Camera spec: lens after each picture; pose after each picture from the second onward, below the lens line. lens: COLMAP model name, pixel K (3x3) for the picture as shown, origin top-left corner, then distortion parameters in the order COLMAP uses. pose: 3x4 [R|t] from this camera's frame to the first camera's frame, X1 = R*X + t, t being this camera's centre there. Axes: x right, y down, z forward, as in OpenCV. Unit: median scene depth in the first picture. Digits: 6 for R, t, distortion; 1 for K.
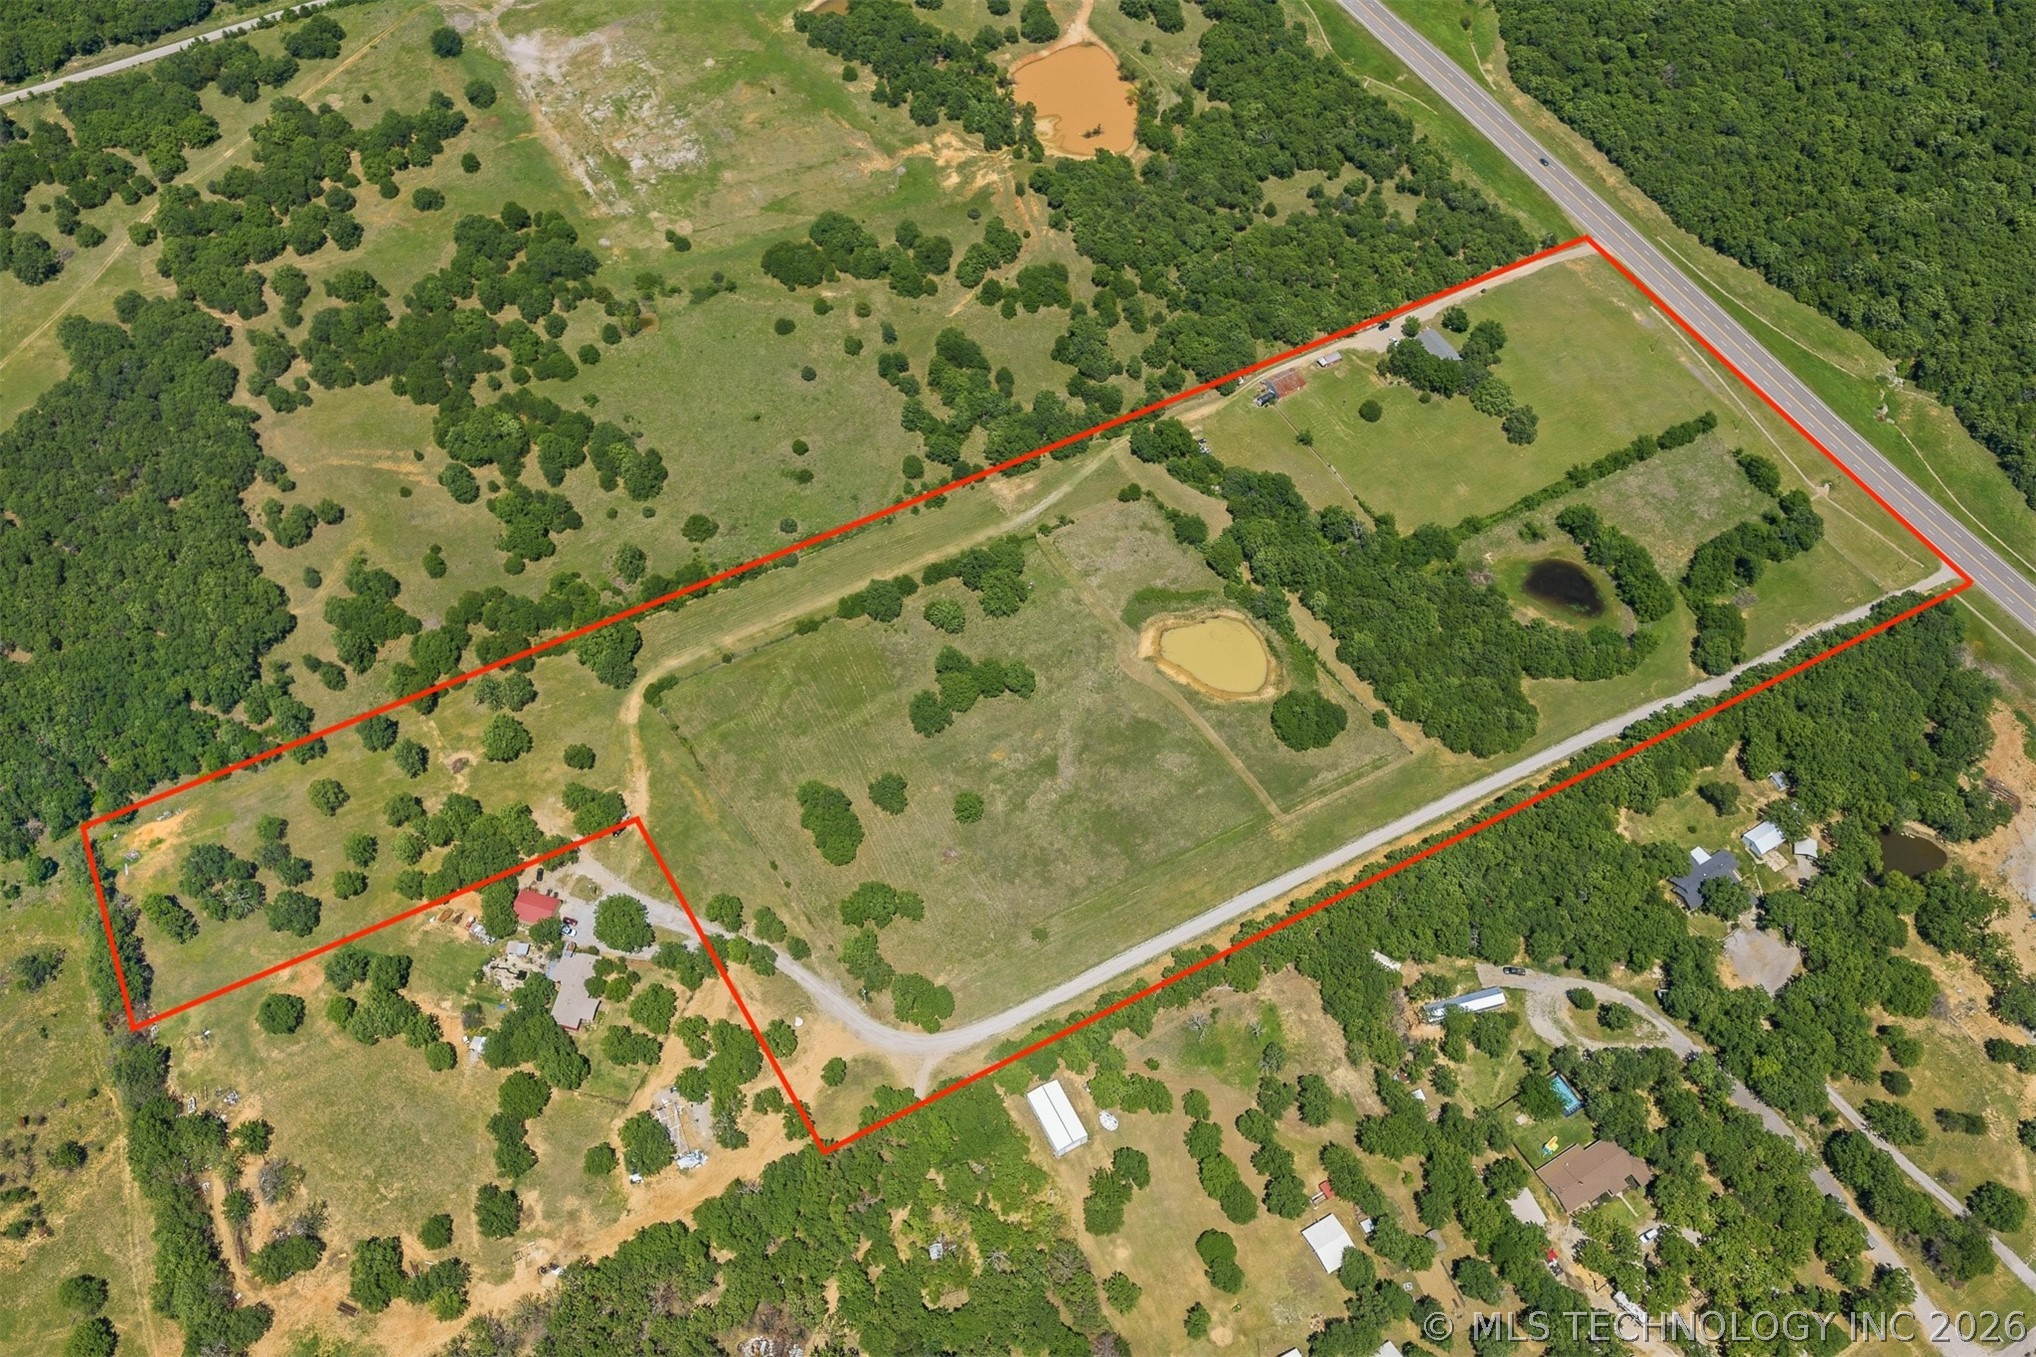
lens RADIAL K [[1756.9, 0, 1011.0], [0, 1756.9, 629.9], [0, 0, 1]] dist [0.008693, -0.007928]
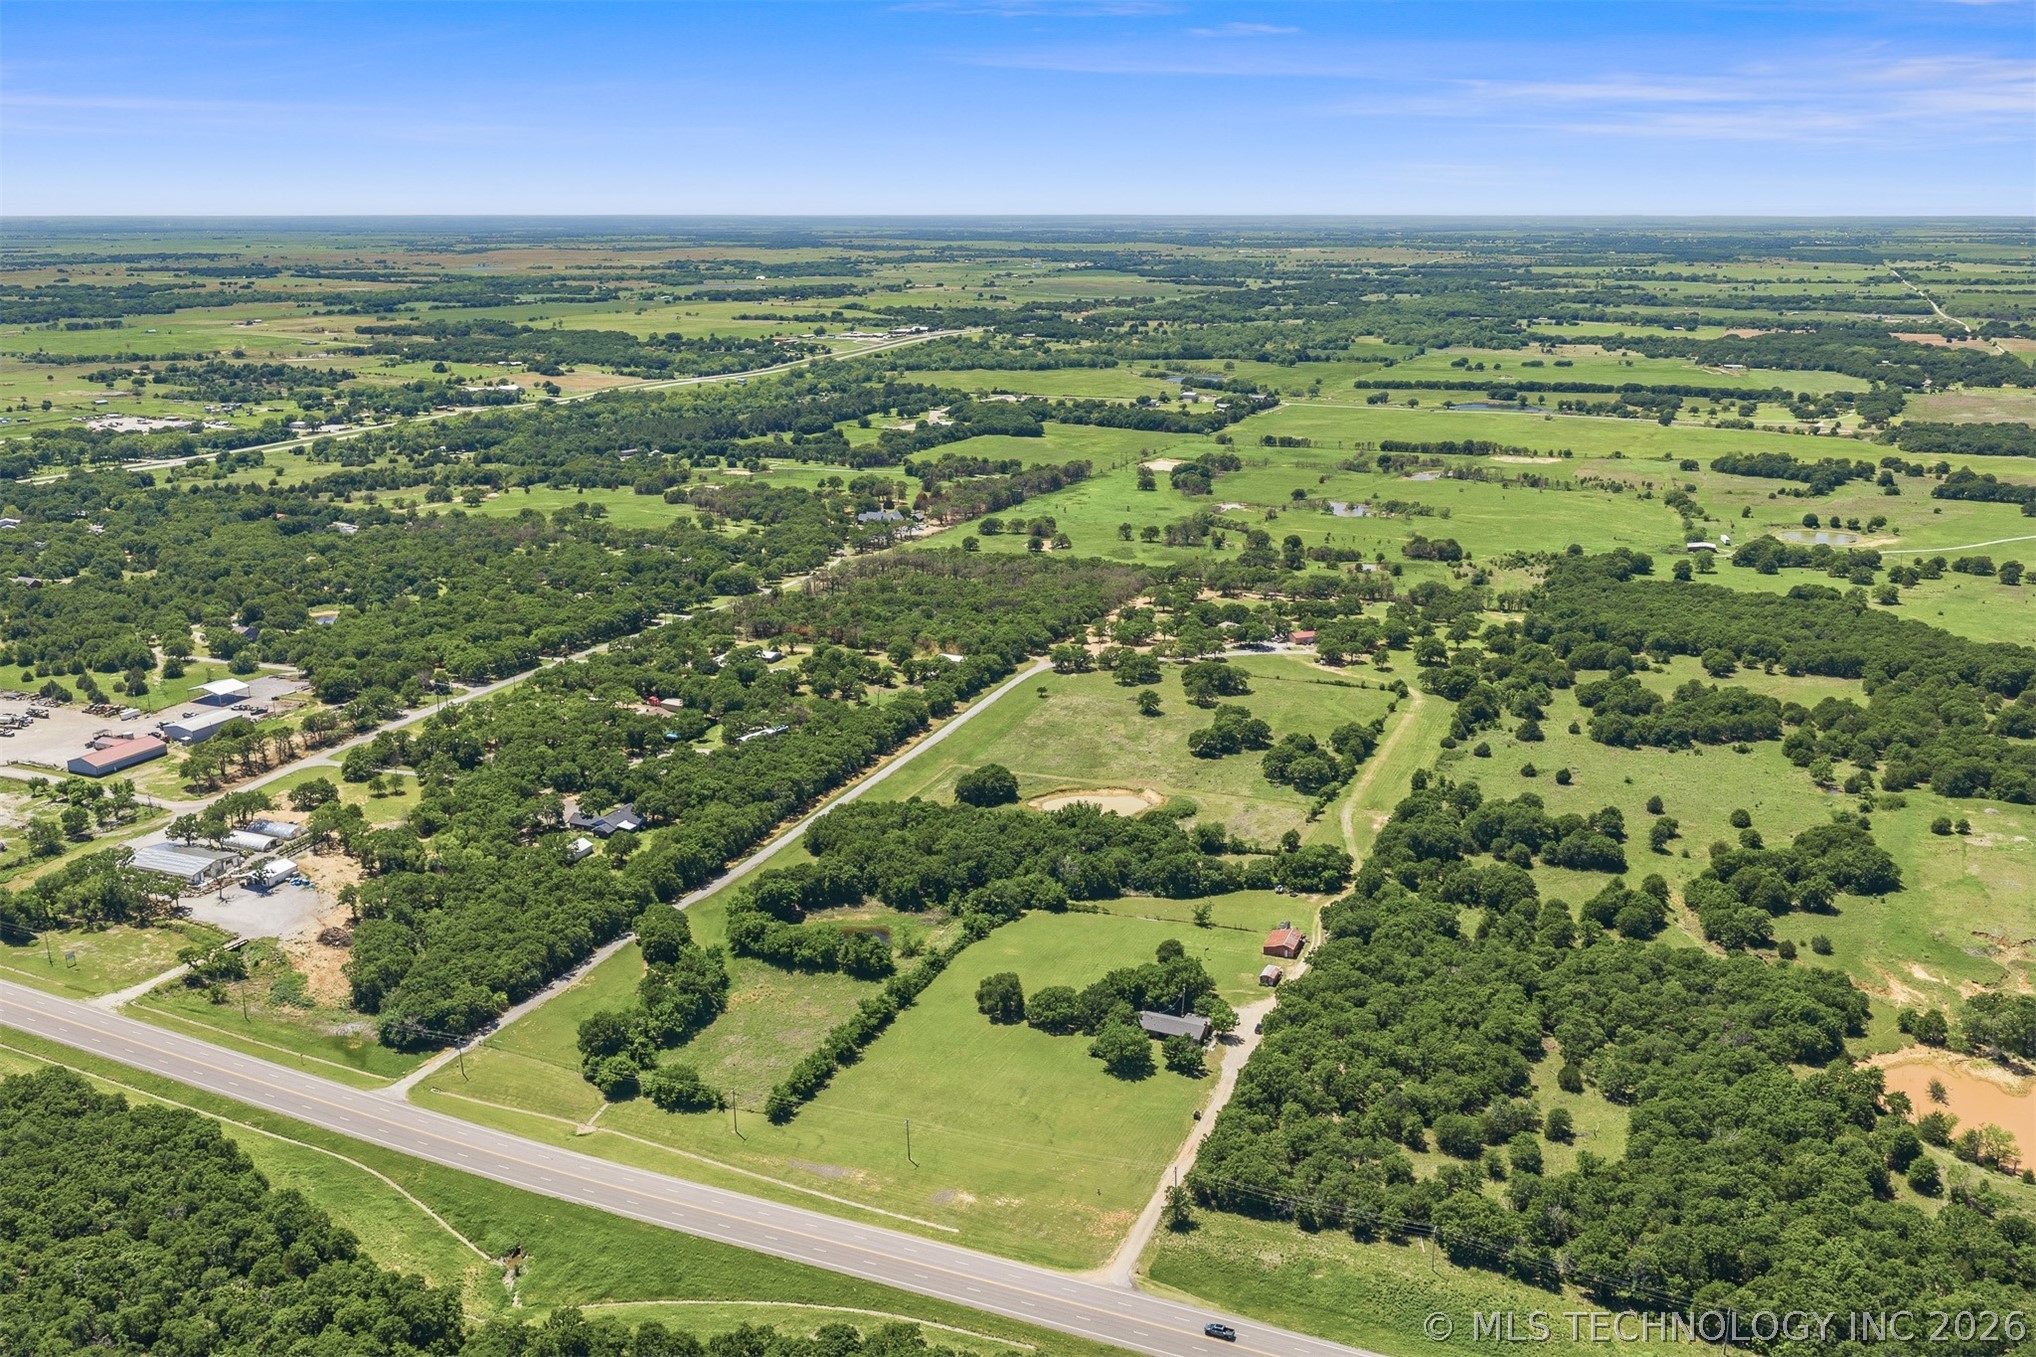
lens RADIAL K [[1679.9, 0, 1018.0], [0, 1679.9, 678.5], [0, 0, 1]] dist [0.021720, -0.064001]
pose [[-0.788137, 0.175684, -0.589894, 0.692520], [-0.496052, 0.386073, 0.777740, -0.730719], [0.364379, 0.905584, -0.217130, 1.068774]]
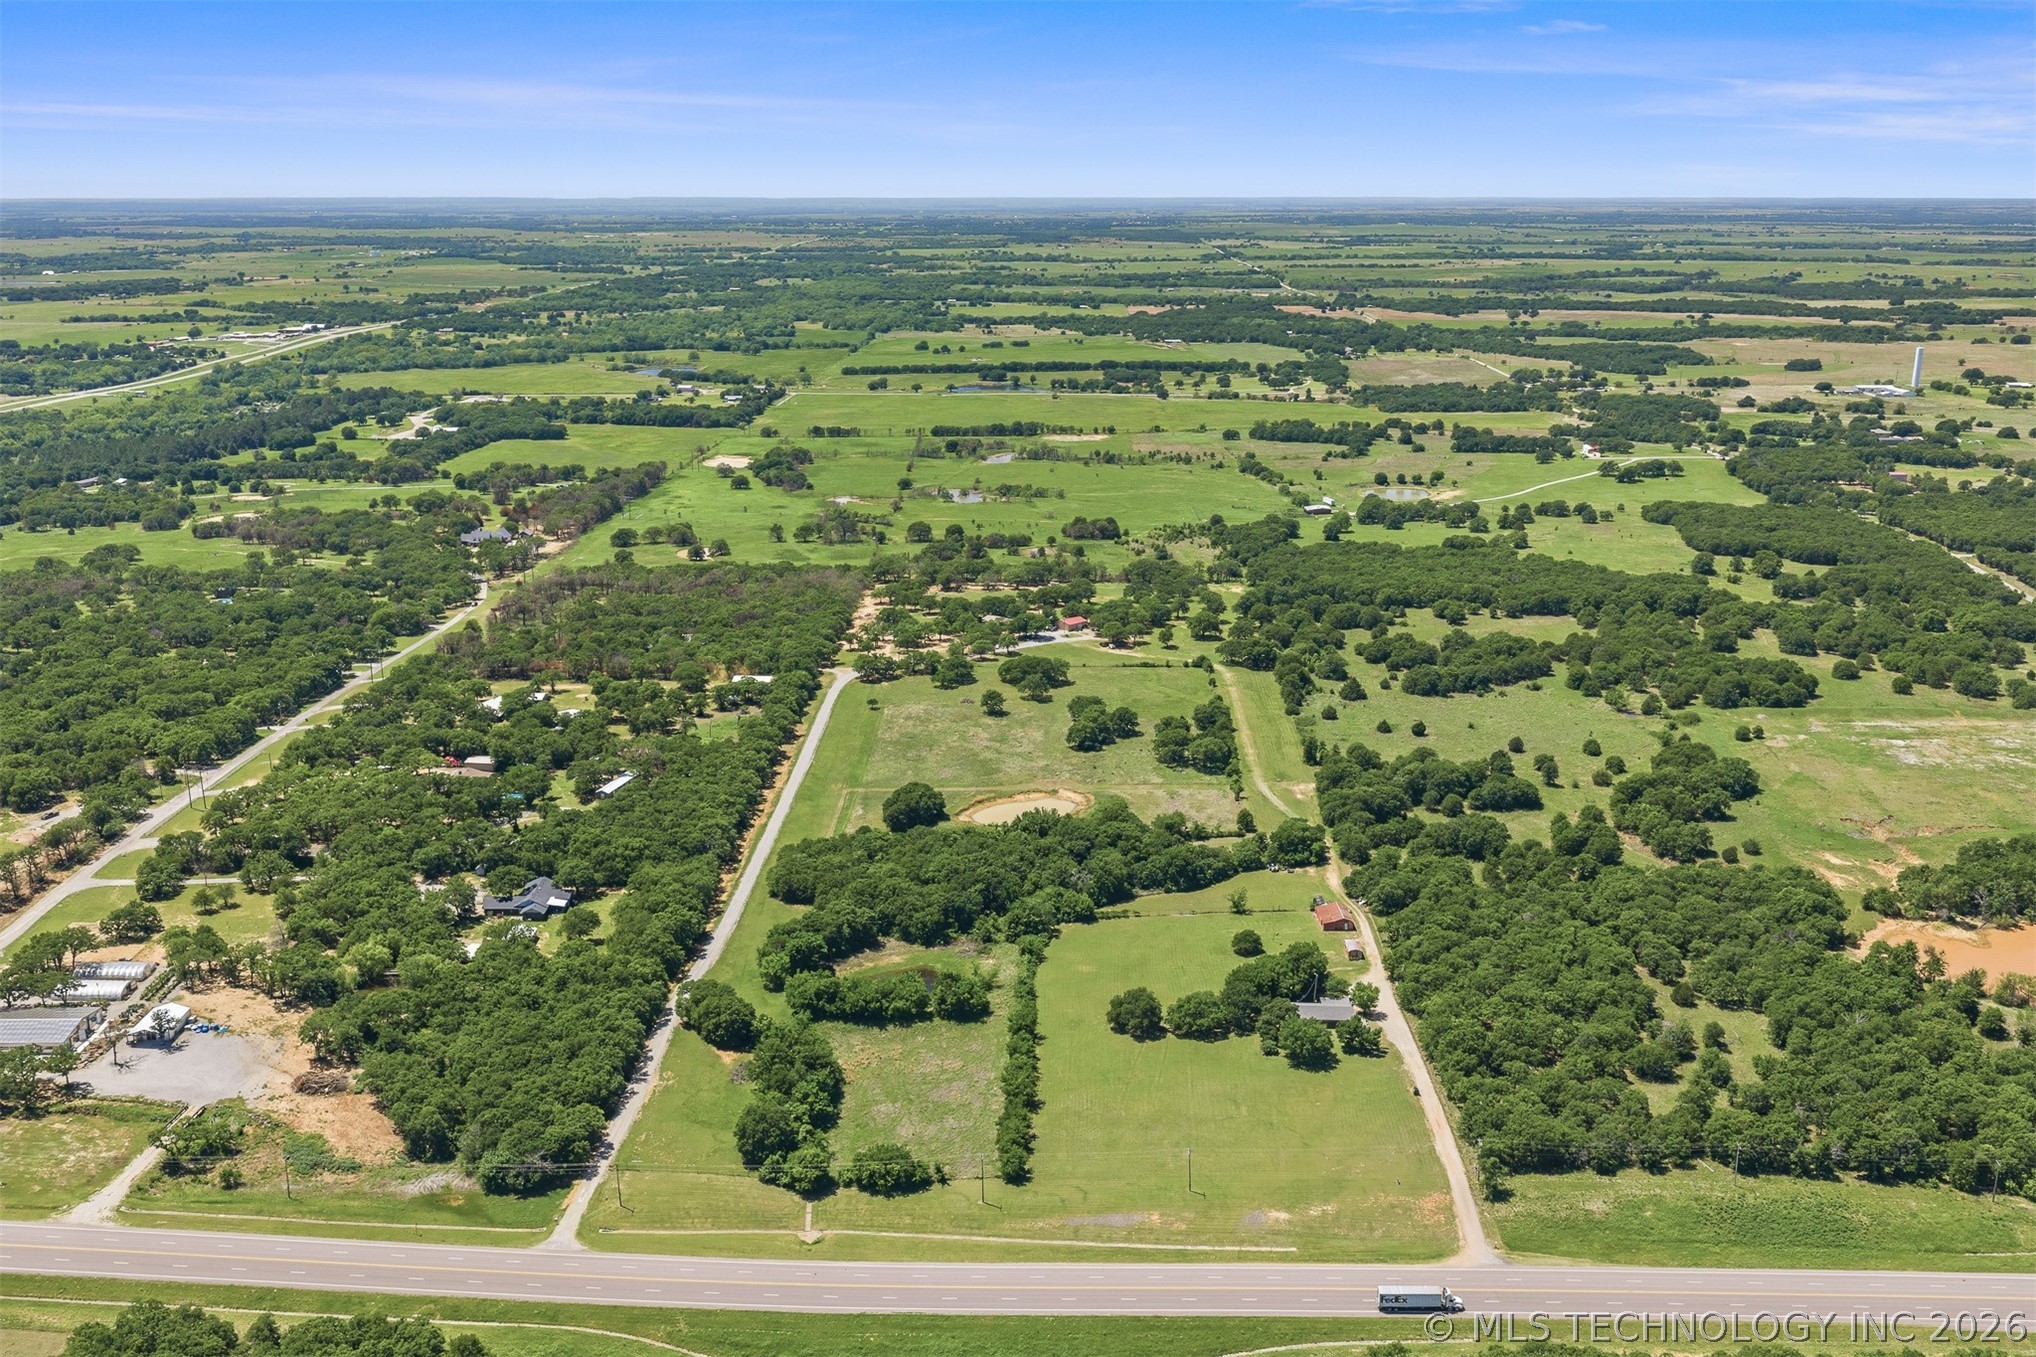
lens RADIAL K [[1720.6, 0, 1023.1], [0, 1720.6, 678.1], [0, 0, 1]] dist [0.021338, -0.050733]
pose [[-0.504585, 0.244660, -0.827971, 0.876303], [-0.699561, 0.446166, 0.558167, -0.543886], [0.505974, 0.860859, -0.053974, 0.929677]]
